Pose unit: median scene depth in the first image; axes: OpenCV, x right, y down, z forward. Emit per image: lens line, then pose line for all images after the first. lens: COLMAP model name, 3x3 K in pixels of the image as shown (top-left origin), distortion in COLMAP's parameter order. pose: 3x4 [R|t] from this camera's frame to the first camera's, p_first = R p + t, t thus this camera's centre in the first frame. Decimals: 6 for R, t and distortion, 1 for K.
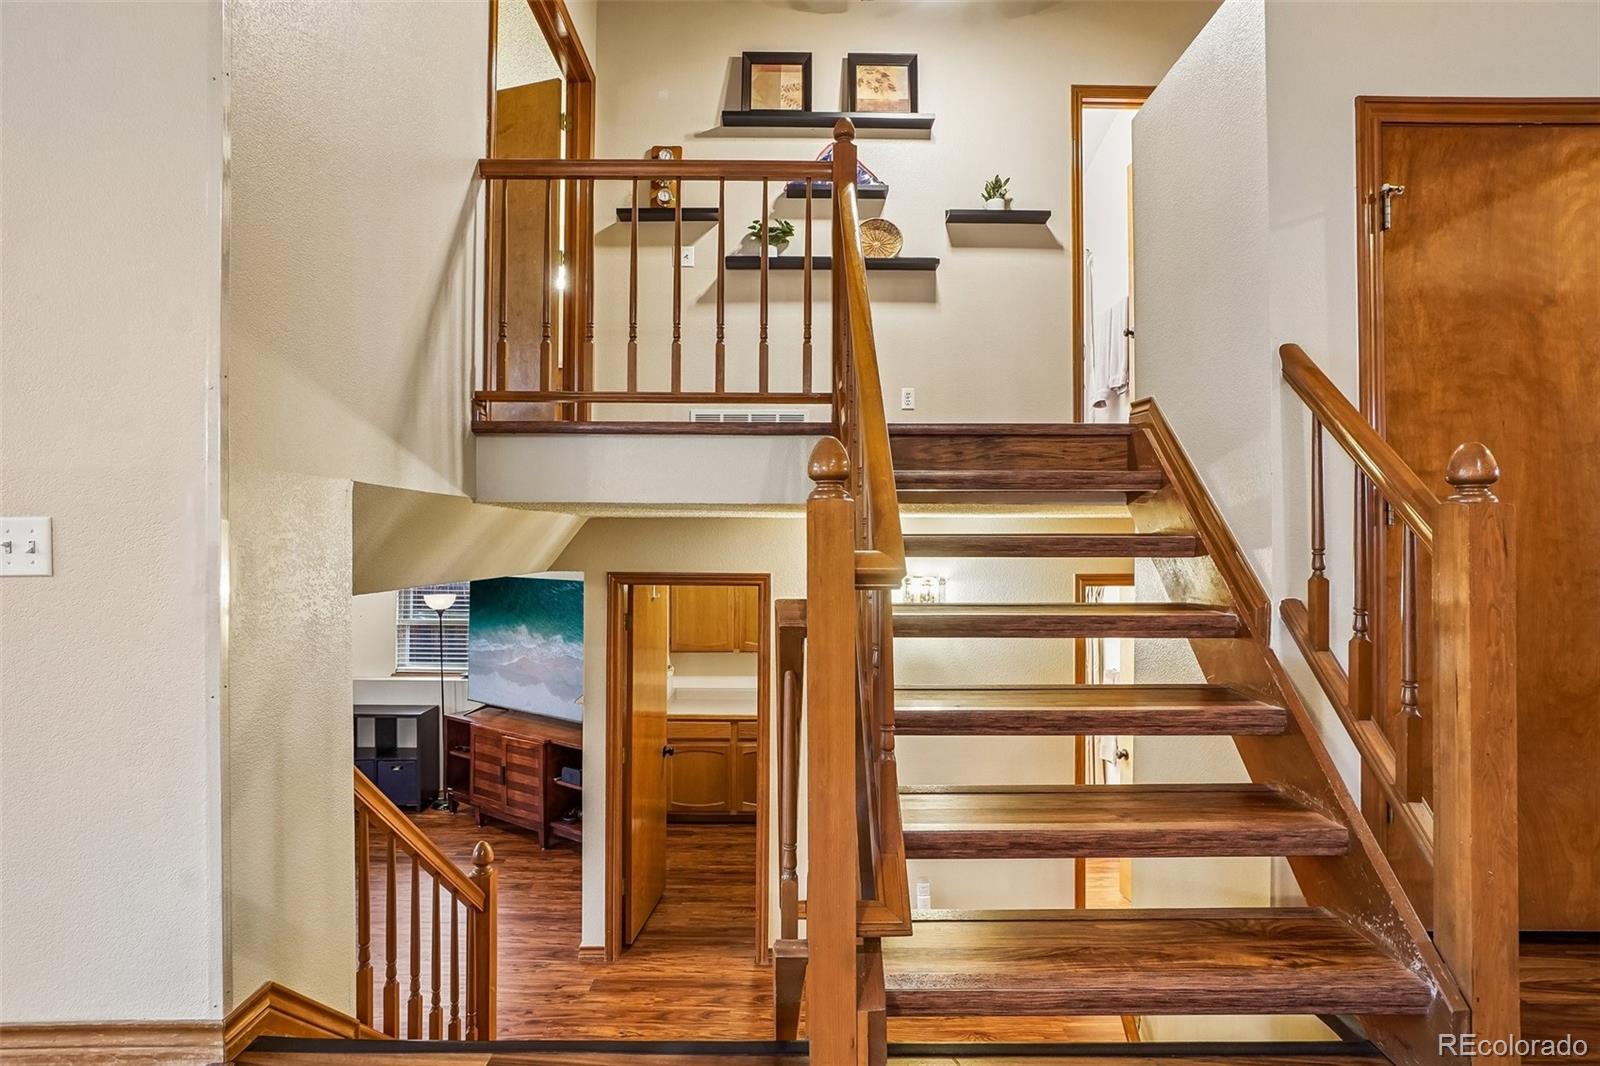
lens RADIAL K [[838.5, 0, 797.2], [0, 838.5, 535.3], [0, 0, 1]] dist [-0.036381, 0.019848]
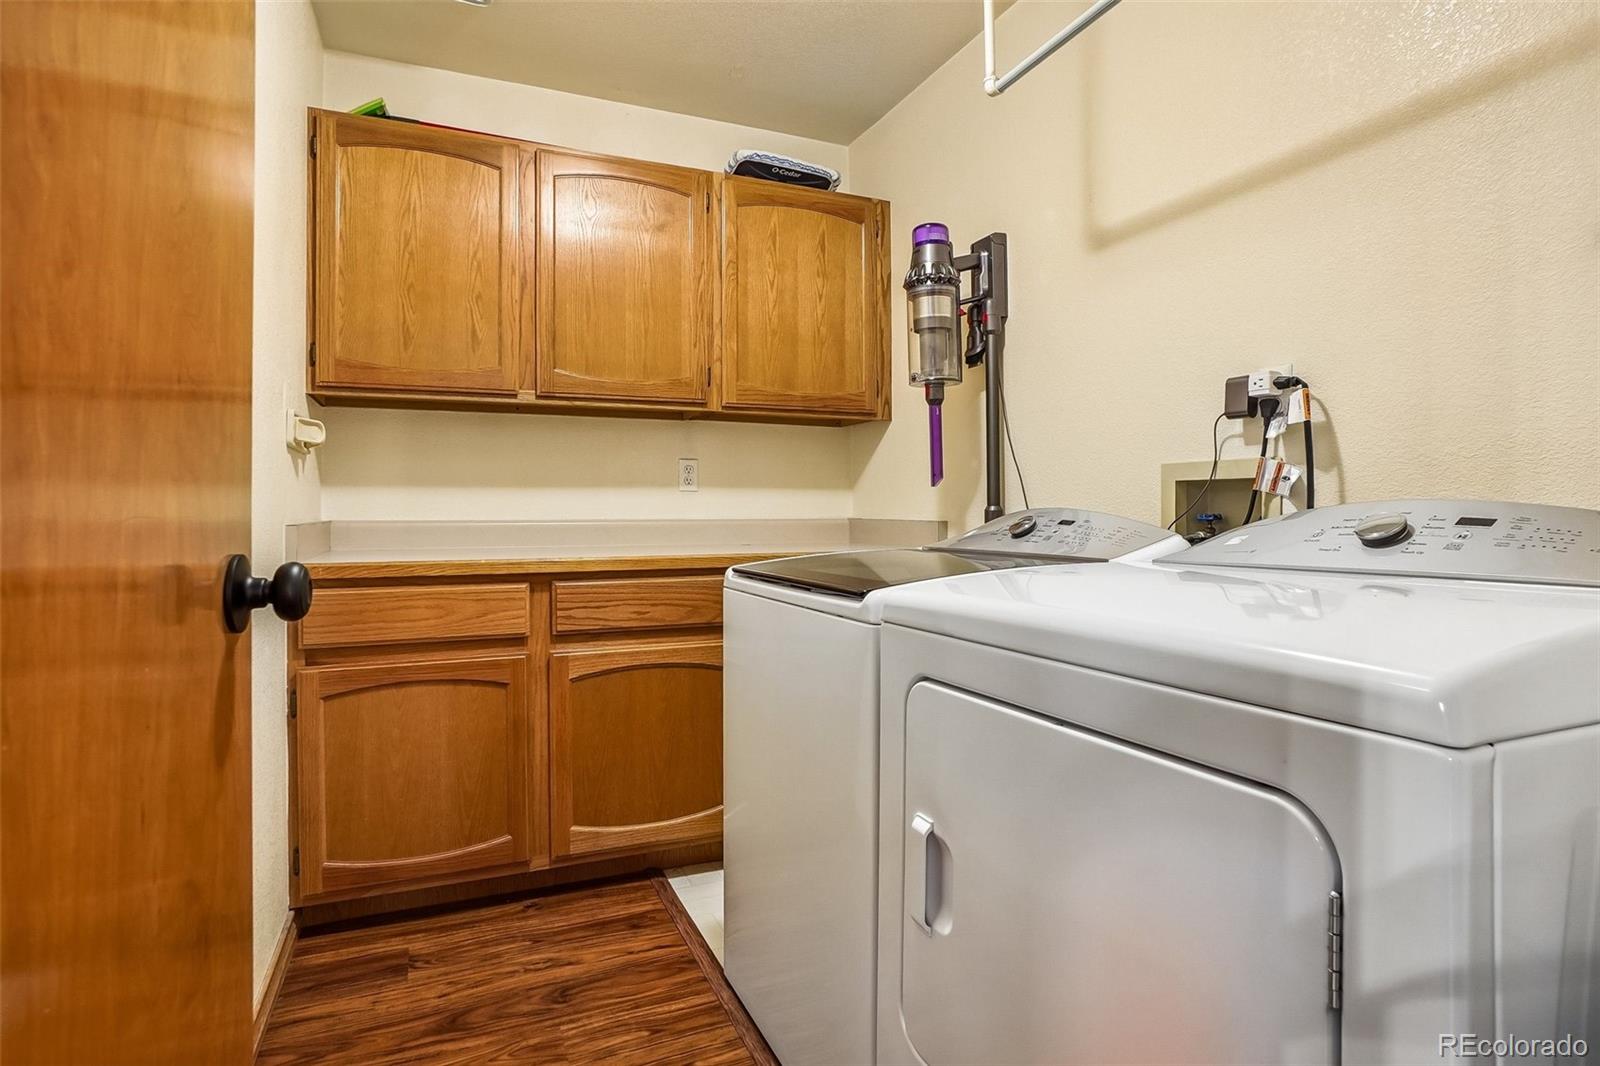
lens RADIAL K [[838.5, 0, 800.5], [0, 838.5, 521.8], [0, 0, 1]] dist [-0.036381, 0.019848]
pose [[0.919722, -0.000822, 0.392570, -0.109734], [-0.002503, 0.999965, 0.007957, 0.197609], [-0.392563, -0.008301, 0.919688, 0.668023]]
